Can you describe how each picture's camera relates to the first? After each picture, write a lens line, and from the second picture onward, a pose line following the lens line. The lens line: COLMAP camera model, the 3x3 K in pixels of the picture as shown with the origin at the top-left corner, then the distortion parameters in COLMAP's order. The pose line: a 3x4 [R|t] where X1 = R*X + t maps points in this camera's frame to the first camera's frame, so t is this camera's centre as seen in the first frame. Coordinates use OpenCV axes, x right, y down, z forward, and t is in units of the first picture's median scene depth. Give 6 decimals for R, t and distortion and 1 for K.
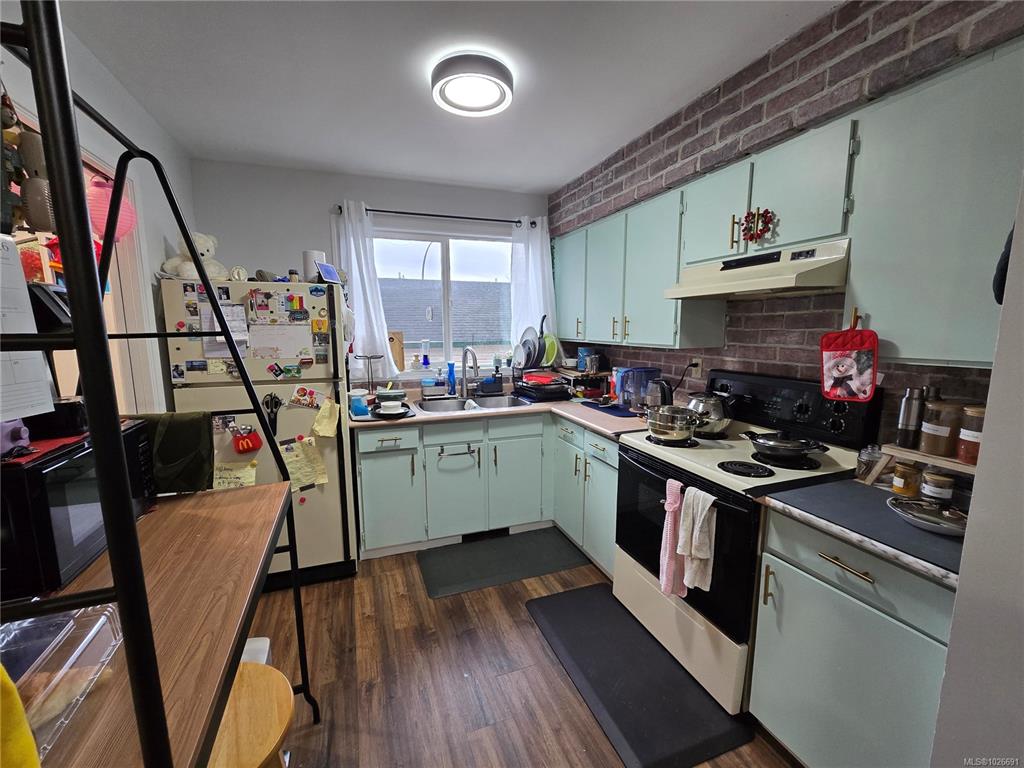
lens RADIAL K [[421.0, 0, 505.9], [0, 421.0, 390.2], [0, 0, 1]] dist [-0.008186, 0.002449]
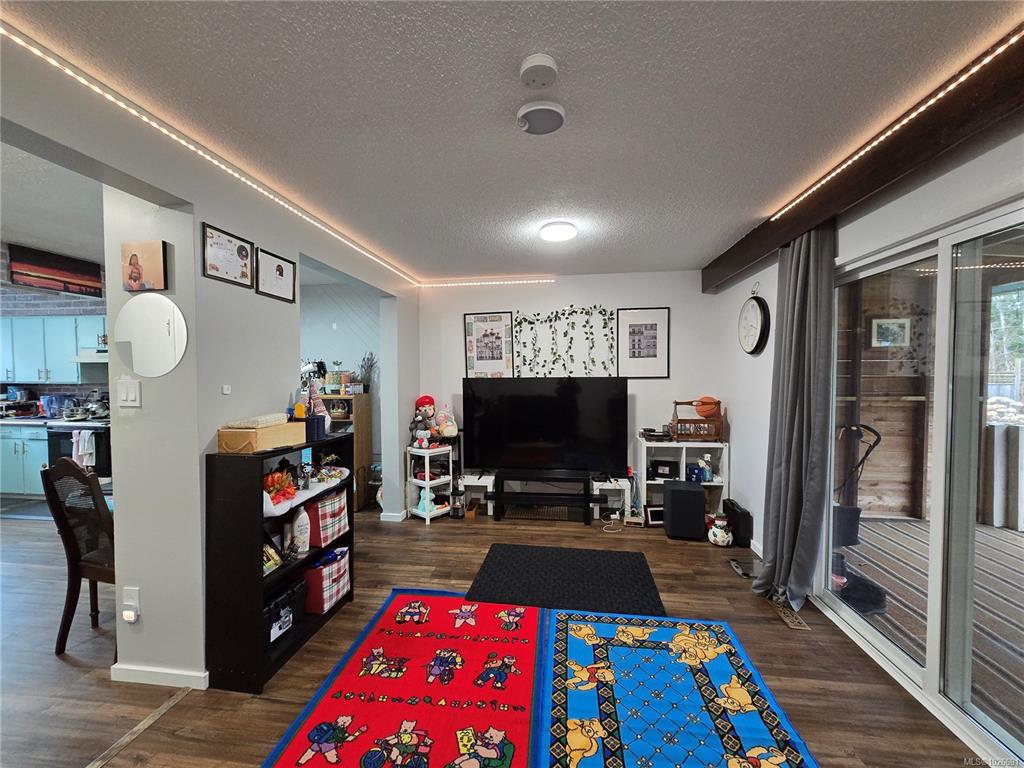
lens RADIAL K [[421.0, 0, 506.2], [0, 421.0, 388.9], [0, 0, 1]] dist [-0.008186, 0.002449]
pose [[0.465145, -0.027105, 0.884819, -0.510085], [0.127471, 0.991165, -0.036648, 0.298331], [-0.876008, 0.129836, 0.464491, -2.014987]]
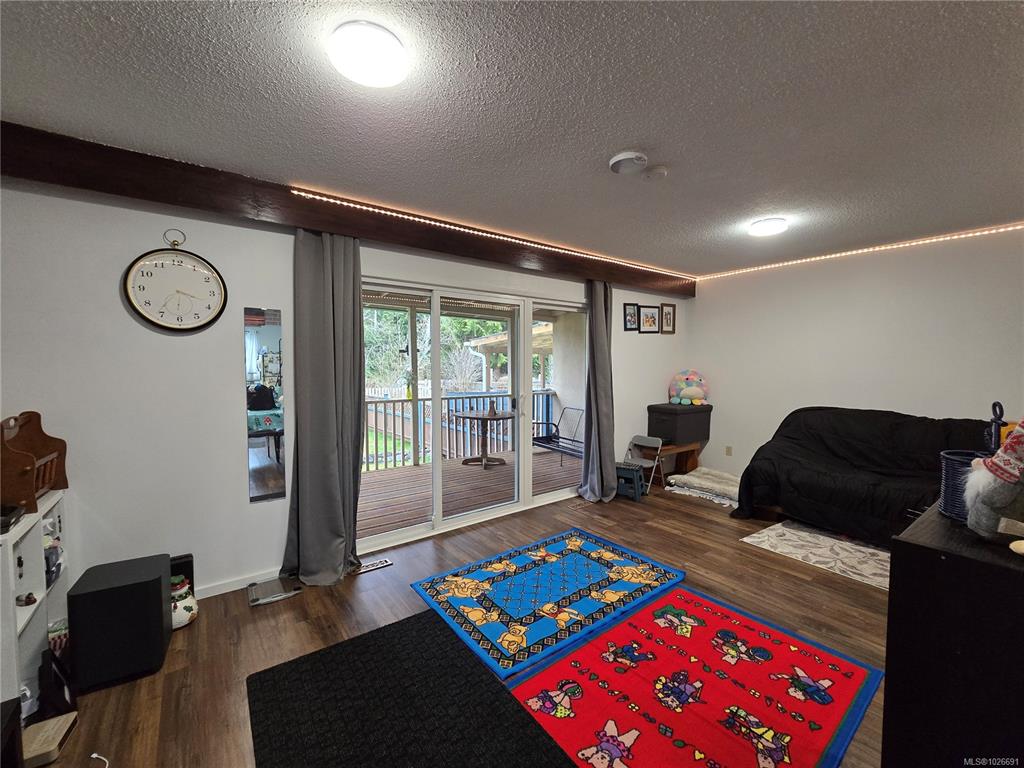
lens RADIAL K [[421.0, 0, 509.5], [0, 421.0, 388.5], [0, 0, 1]] dist [-0.008186, 0.002449]
pose [[-0.953690, 0.024415, -0.299797, 0.740356], [-0.035609, 0.980527, 0.193129, 0.143628], [0.298675, 0.194861, -0.934250, -0.866126]]
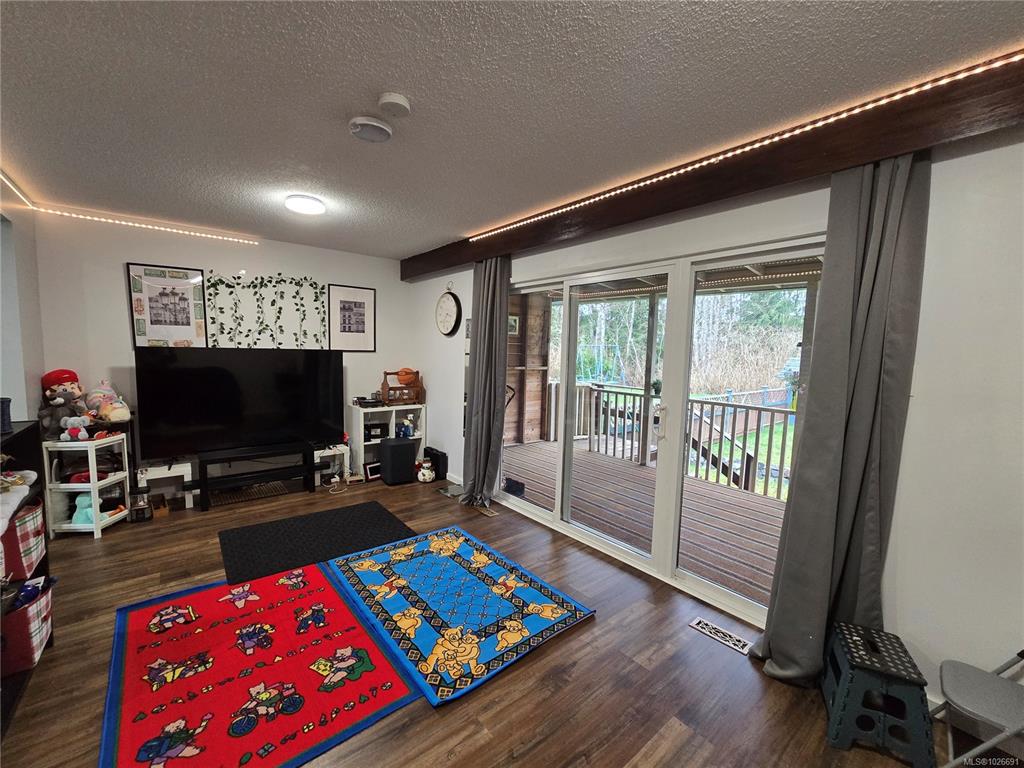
lens RADIAL K [[421.0, 0, 507.2], [0, 421.0, 392.1], [0, 0, 1]] dist [-0.008186, 0.002449]
pose [[-0.332403, -0.095062, 0.938334, -0.768111], [0.109153, 0.984344, 0.138390, 0.252419], [-0.936800, 0.148424, -0.316823, -1.701106]]
